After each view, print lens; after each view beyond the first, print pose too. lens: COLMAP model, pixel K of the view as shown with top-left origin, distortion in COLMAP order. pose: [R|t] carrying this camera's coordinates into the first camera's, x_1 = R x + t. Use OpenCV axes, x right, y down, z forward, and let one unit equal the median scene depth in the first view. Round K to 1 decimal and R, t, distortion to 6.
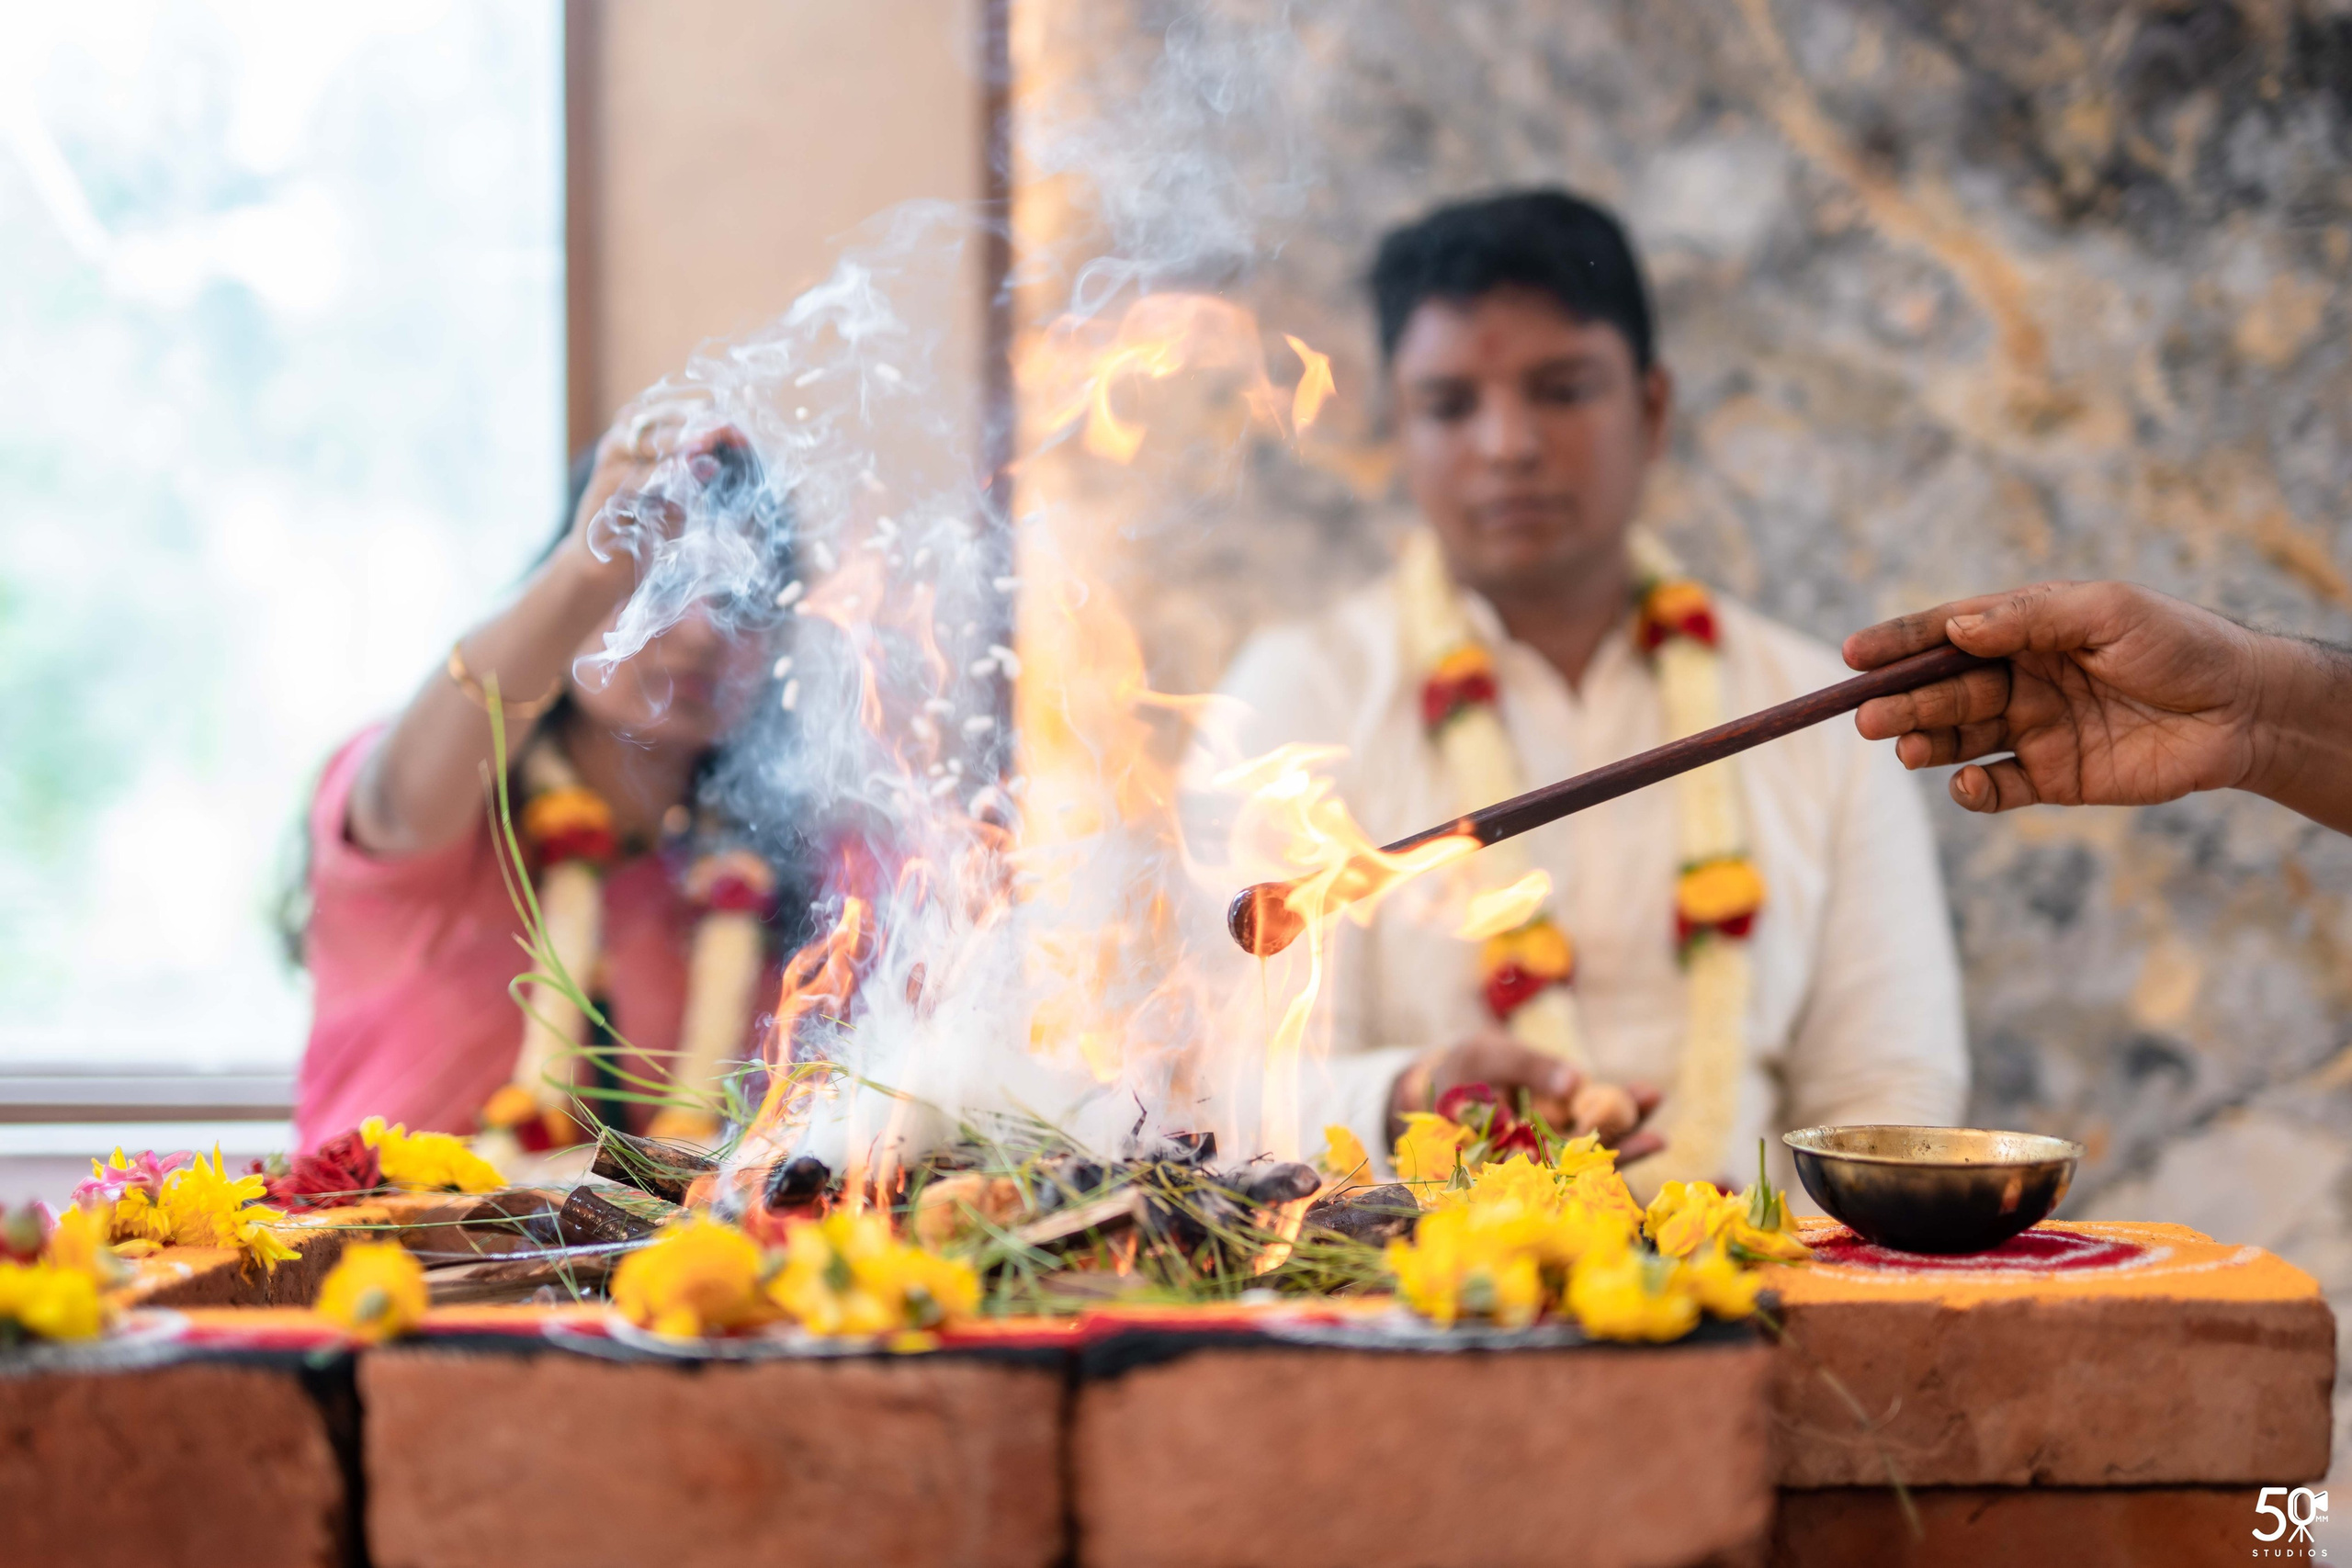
lens RADIAL K [[3643.7, 0, 1176.0], [0, 3643.7, 784.0], [0, 0, 1]] dist [0.015153, 0.016980]
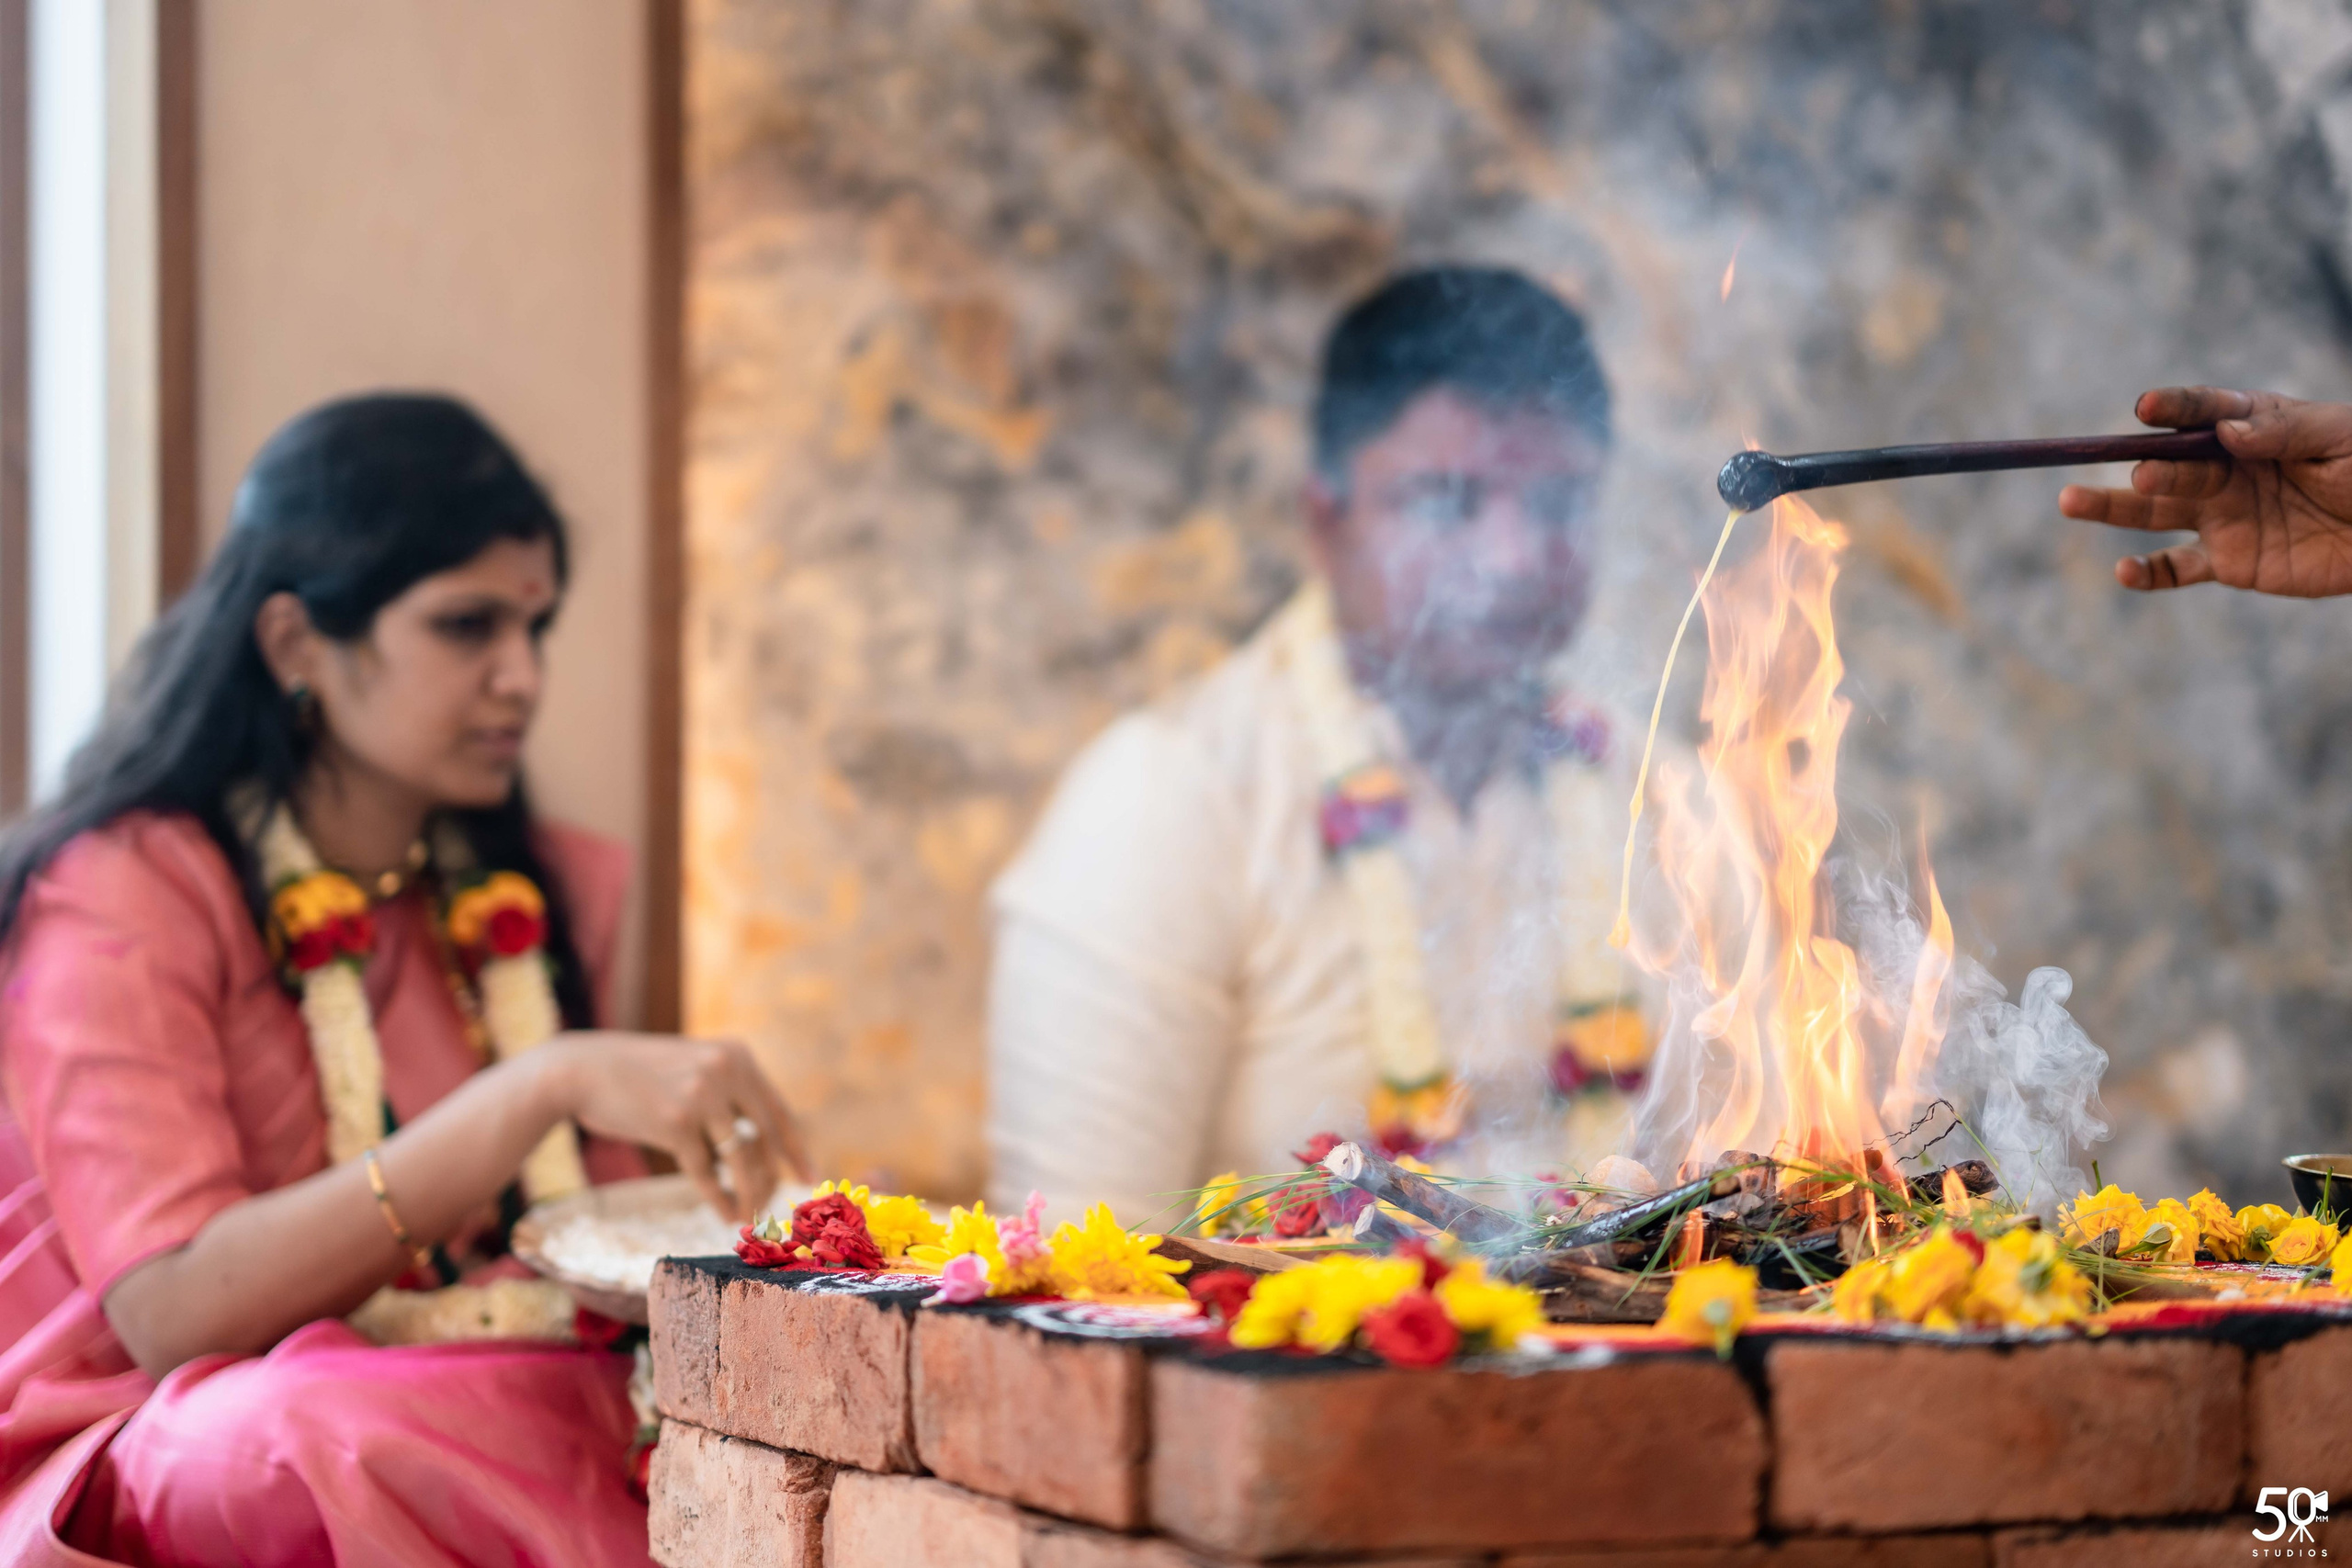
lens RADIAL K [[6221.7, 0, 1176.0], [0, 6221.7, 784.0], [0, 0, 1]] dist [0.043383, 0.684096]
pose [[0.884395, 0.009345, 0.466645, -0.667046], [-0.019667, 0.999658, 0.017255, -0.032606], [-0.466324, -0.024438, 0.884276, -0.370721]]
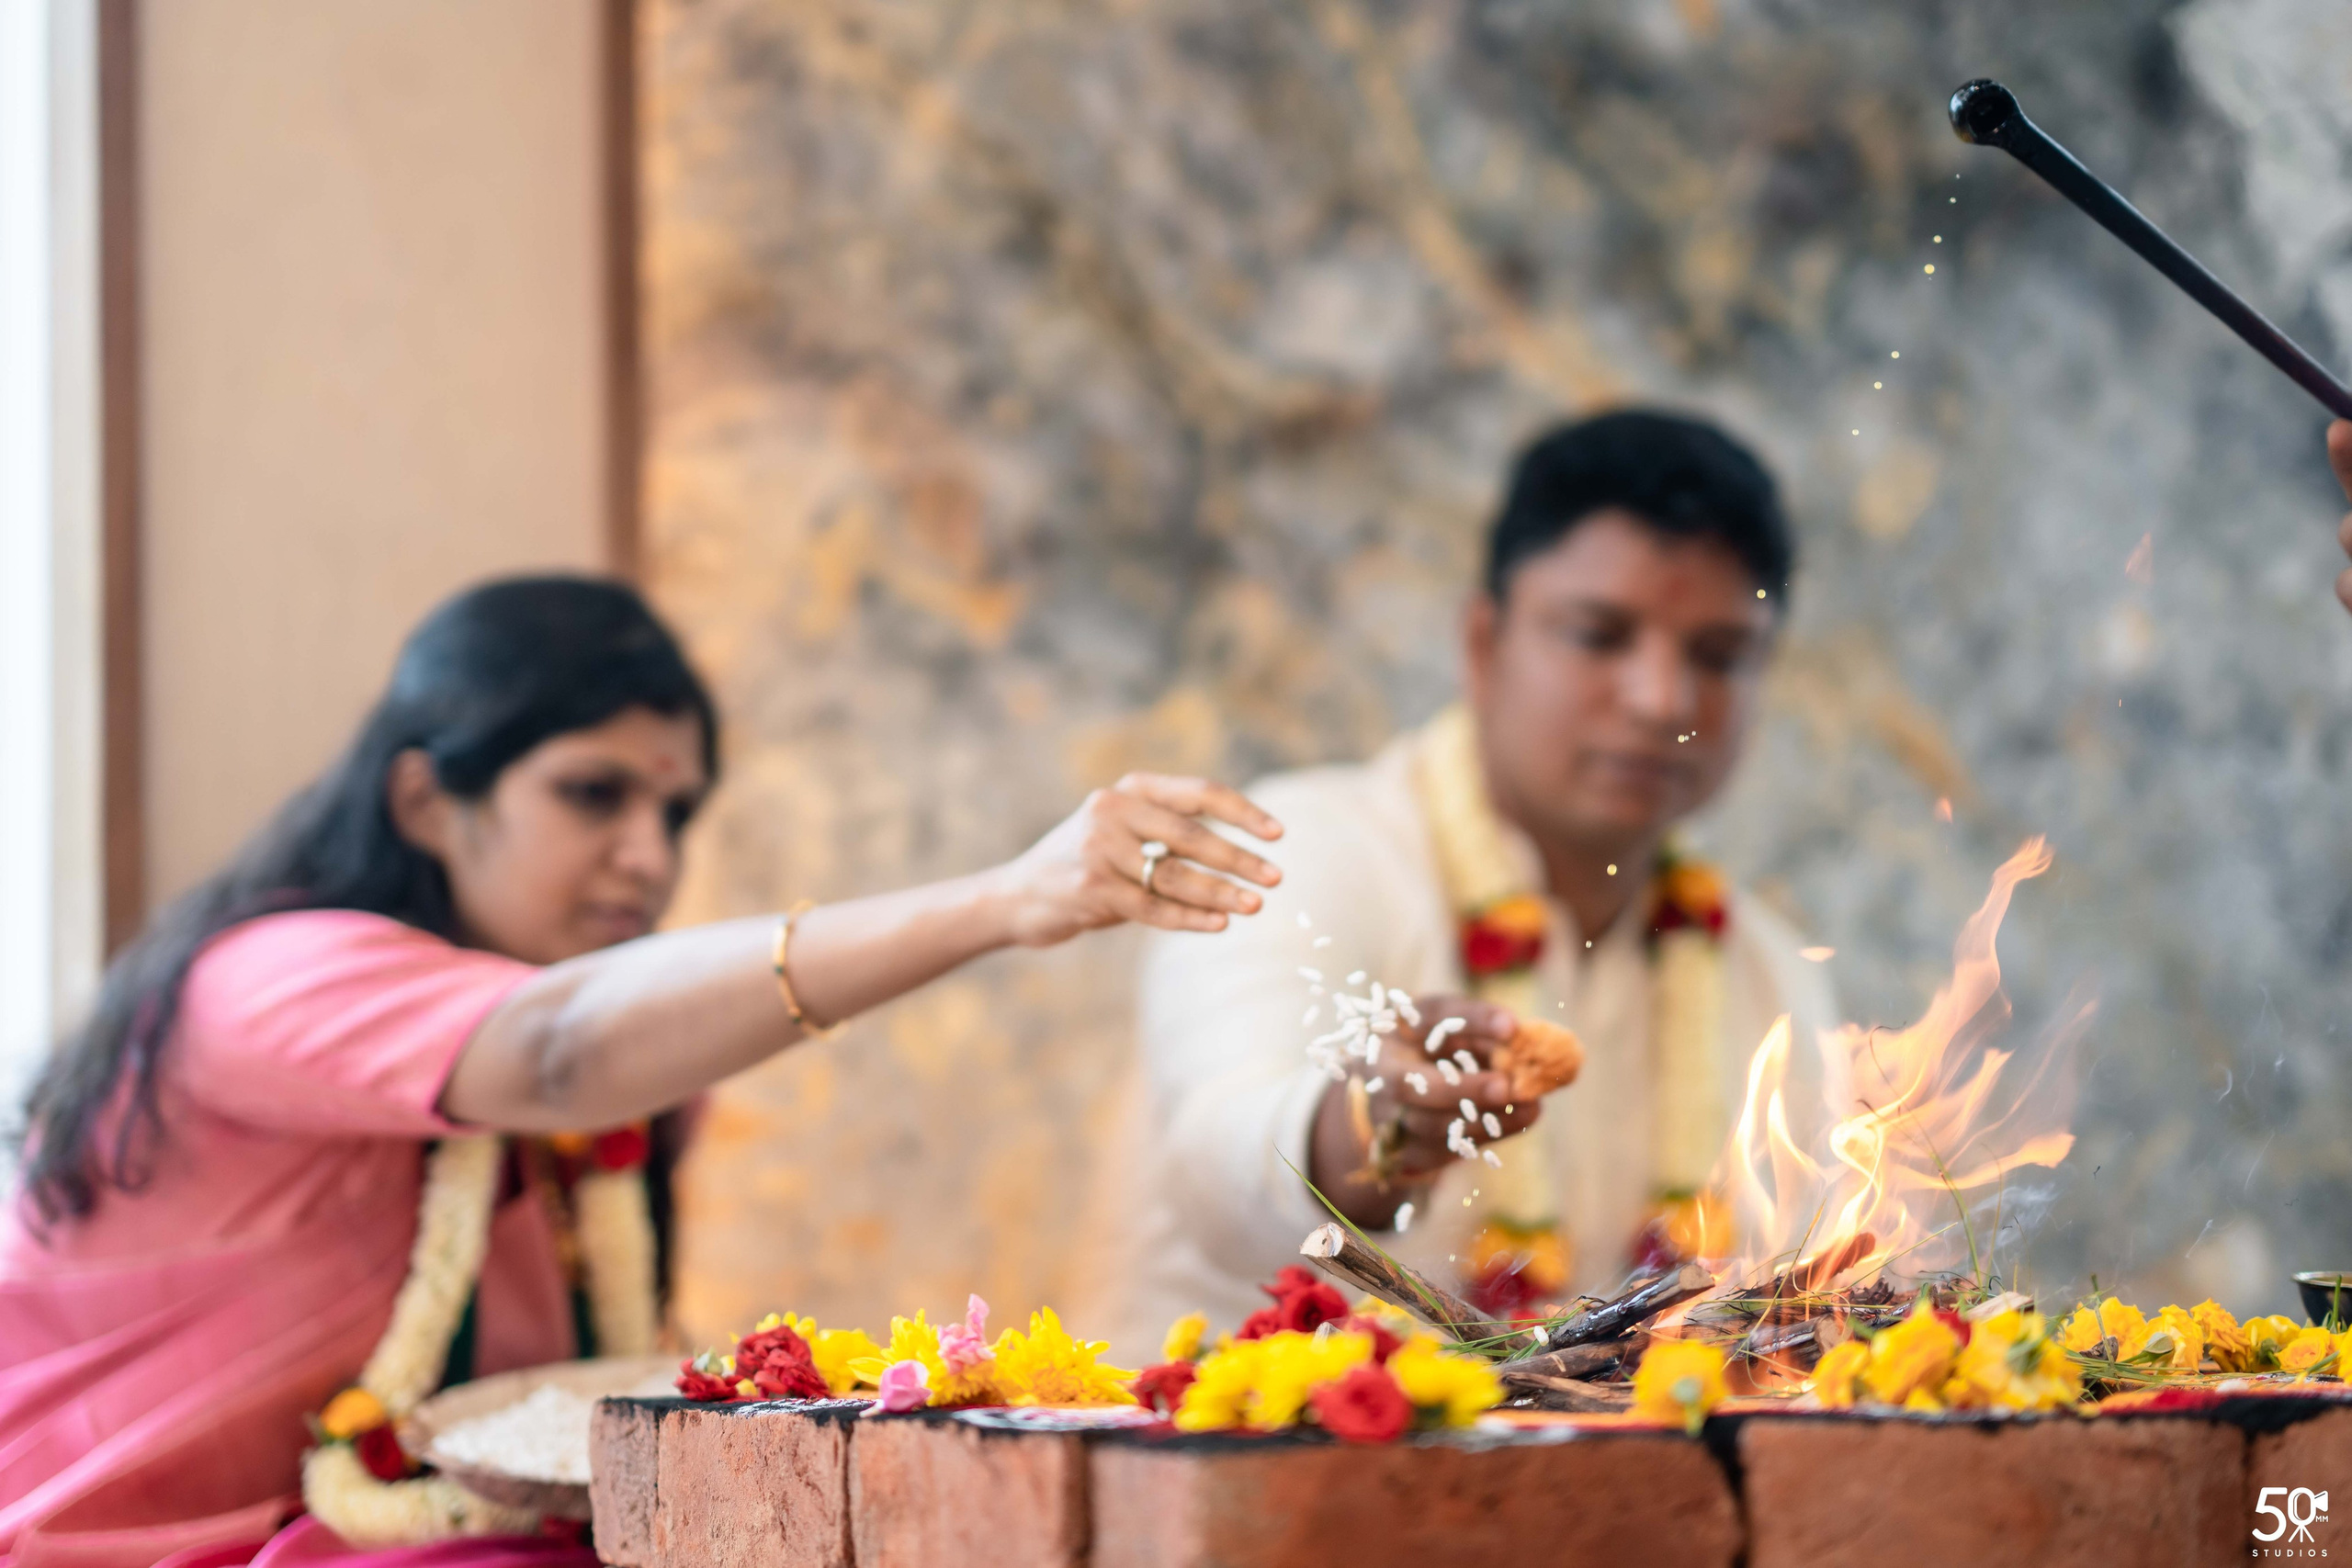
lens RADIAL K [[6221.7, 0, 1176.0], [0, 6221.7, 784.0], [0, 0, 1]] dist [0.043383, 0.684096]
pose [[0.888582, 0.023534, 0.458114, -0.629087], [-0.004176, 0.999057, -0.043223, 0.017828], [-0.458699, 0.036494, 0.887842, -0.340503]]
